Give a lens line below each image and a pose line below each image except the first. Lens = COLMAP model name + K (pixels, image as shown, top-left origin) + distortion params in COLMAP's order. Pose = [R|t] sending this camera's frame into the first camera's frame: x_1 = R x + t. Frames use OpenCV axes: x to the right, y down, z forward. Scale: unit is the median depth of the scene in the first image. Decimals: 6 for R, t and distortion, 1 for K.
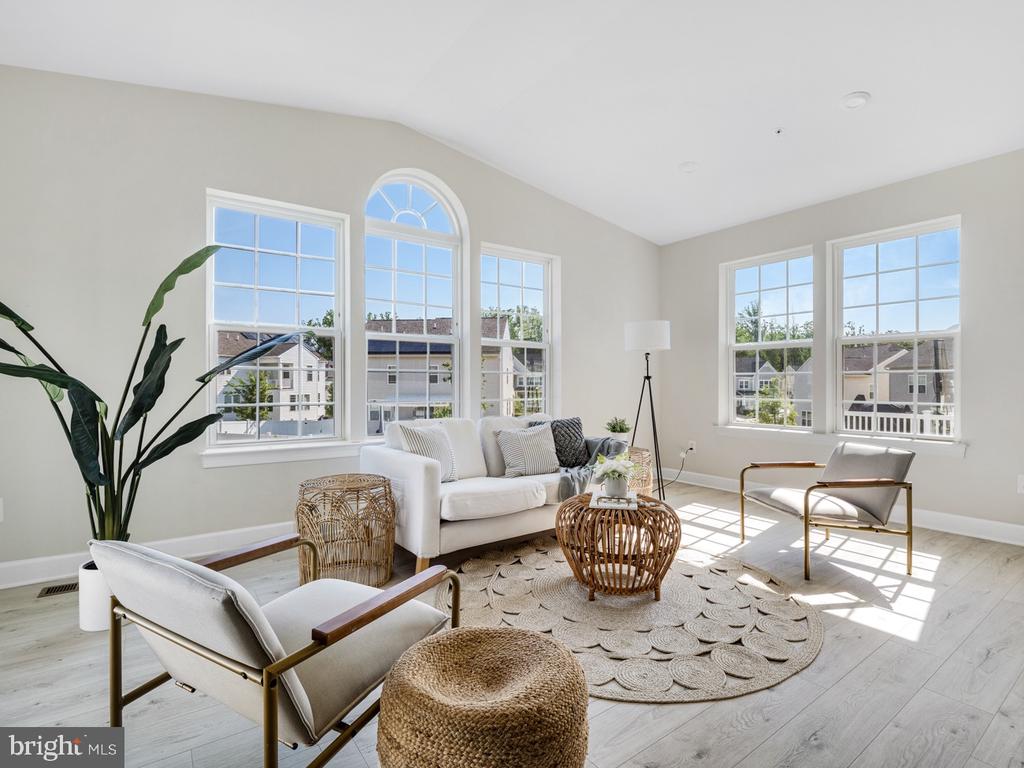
lens RADIAL K [[506.7, 0, 512.0], [0, 506.7, 384.0], [0, 0, 1]] dist [0.000418, -0.000265]
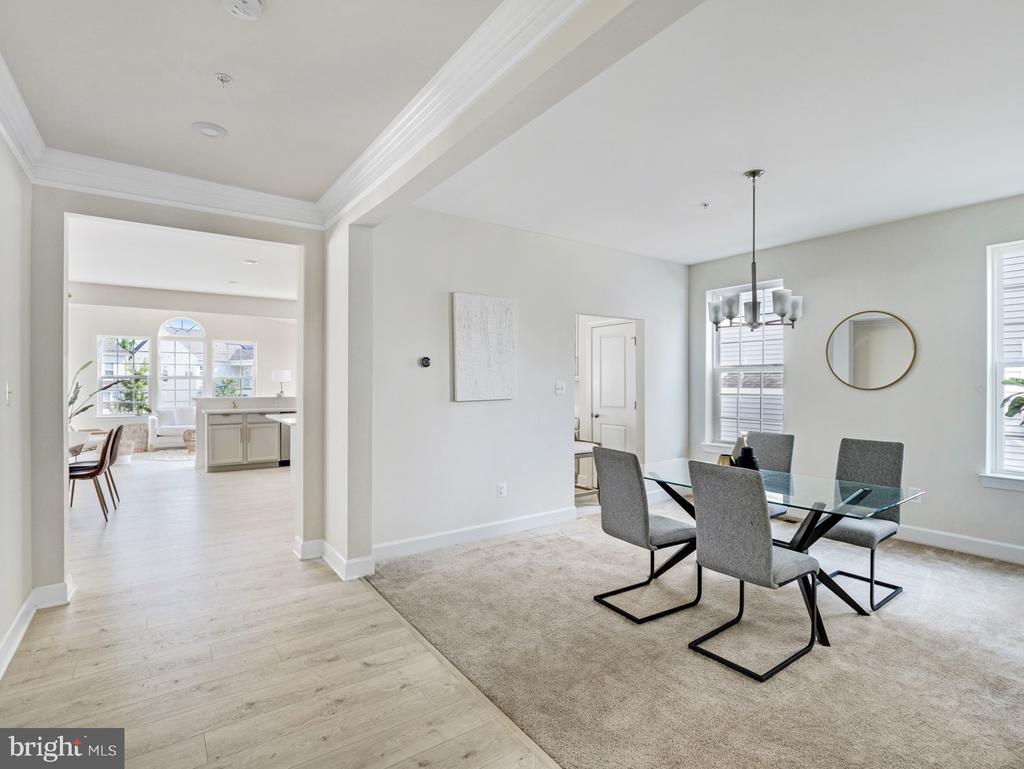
lens RADIAL K [[506.7, 0, 512.0], [0, 506.7, 384.5], [0, 0, 1]] dist [0.000418, -0.000265]
pose [[0.999850, 0.004062, -0.016827, 2.697447], [-0.003992, 0.999983, 0.004159, -0.123353], [0.016844, -0.004091, 0.999850, -2.822497]]
